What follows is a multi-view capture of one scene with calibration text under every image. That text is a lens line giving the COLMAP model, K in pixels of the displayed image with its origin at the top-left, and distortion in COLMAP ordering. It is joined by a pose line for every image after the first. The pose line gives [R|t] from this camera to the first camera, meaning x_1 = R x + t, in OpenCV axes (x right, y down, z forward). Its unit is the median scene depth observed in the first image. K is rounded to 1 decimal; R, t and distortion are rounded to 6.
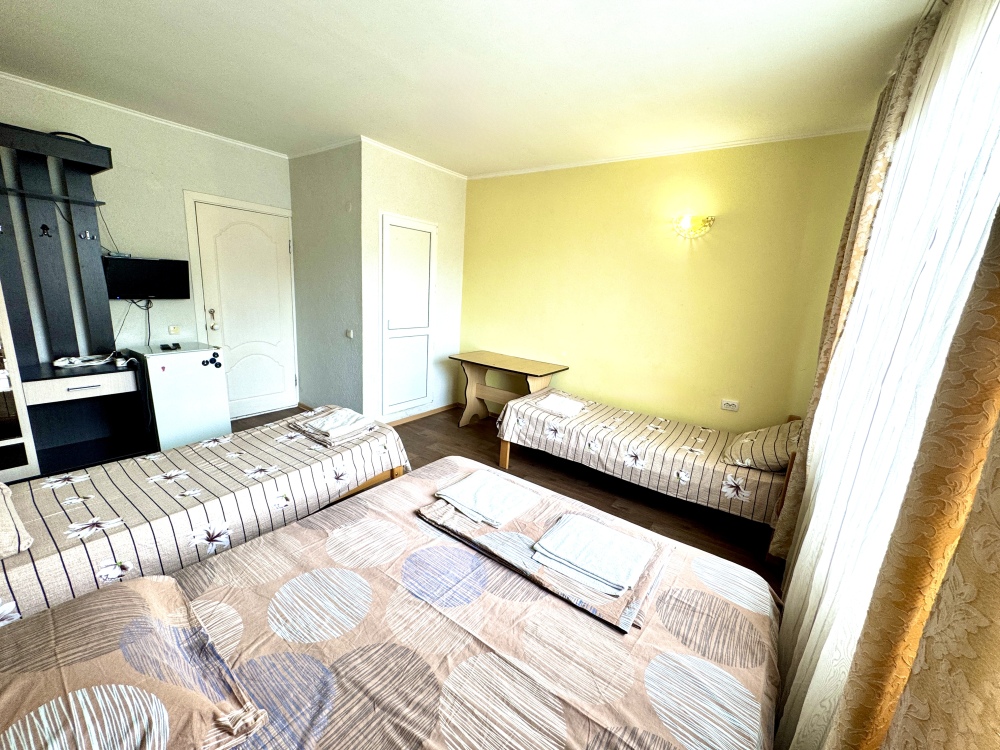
lens RADIAL K [[399.3, 0, 499.6], [0, 399.3, 373.8], [0, 0, 1]] dist [-0.003722, 0.000612]
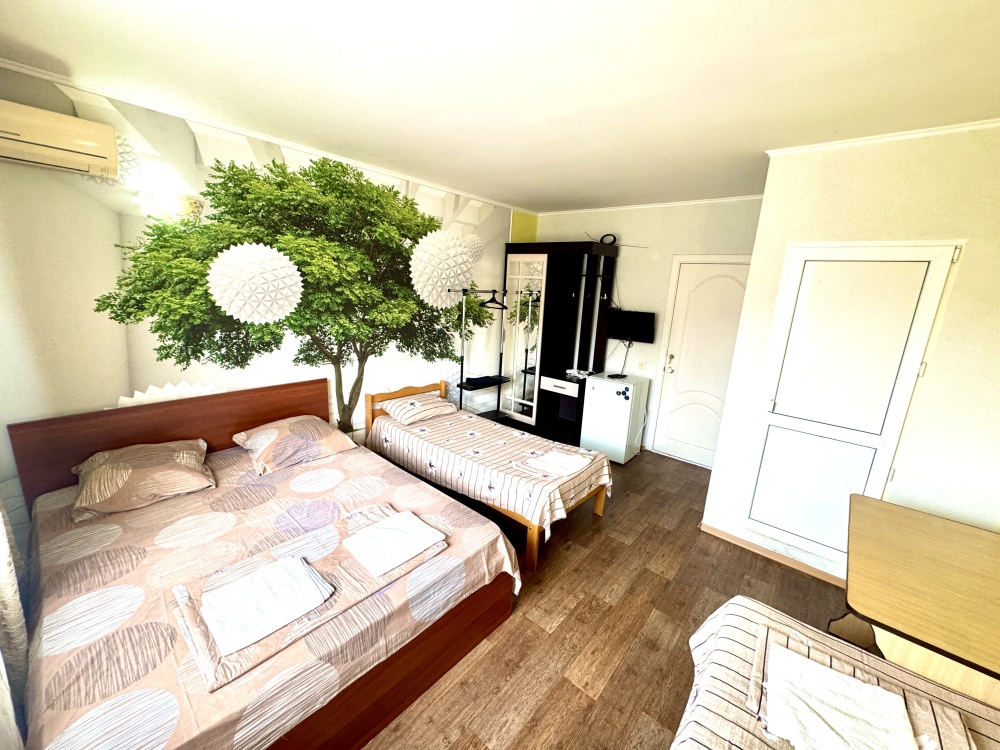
lens RADIAL K [[399.3, 0, 499.6], [0, 399.3, 373.8], [0, 0, 1]] dist [-0.003722, 0.000612]
pose [[-0.090211, 0.153385, -0.984040, 0.649041], [-0.274316, 0.946022, 0.172606, -0.251414], [0.957399, 0.285509, -0.043265, 0.870799]]
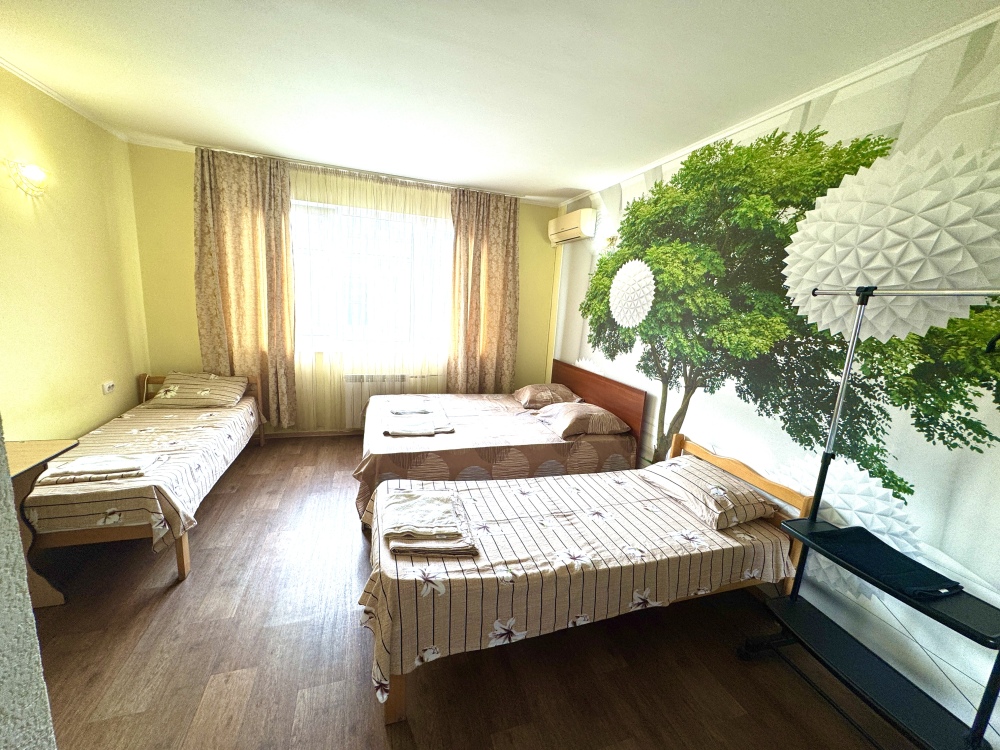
lens RADIAL K [[399.3, 0, 499.6], [0, 399.3, 373.8], [0, 0, 1]] dist [-0.003722, 0.000612]
pose [[-0.796265, -0.220555, 0.563310, -0.885652], [0.017491, 0.922388, 0.385870, -0.383572], [-0.604696, 0.317107, -0.730607, 1.411536]]
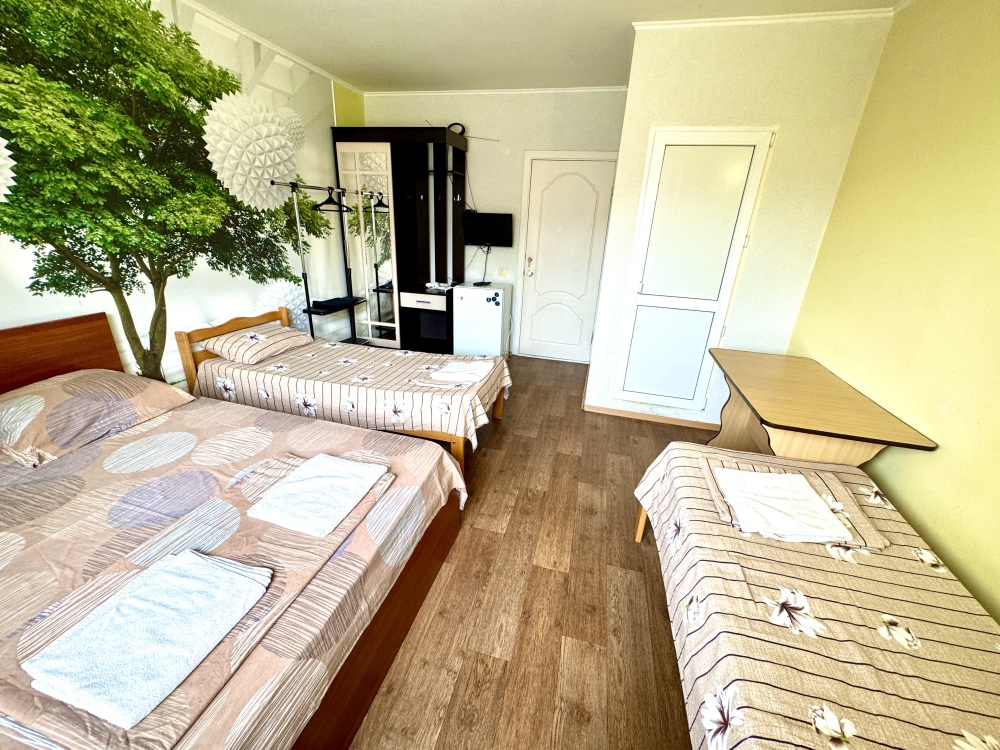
lens RADIAL K [[399.3, 0, 499.6], [0, 399.3, 373.8], [0, 0, 1]] dist [-0.003722, 0.000612]
pose [[0.362964, 0.292463, -0.884716, 0.528256], [-0.224948, 0.948886, 0.221388, -0.114750], [0.904243, 0.118659, 0.410201, 0.713310]]
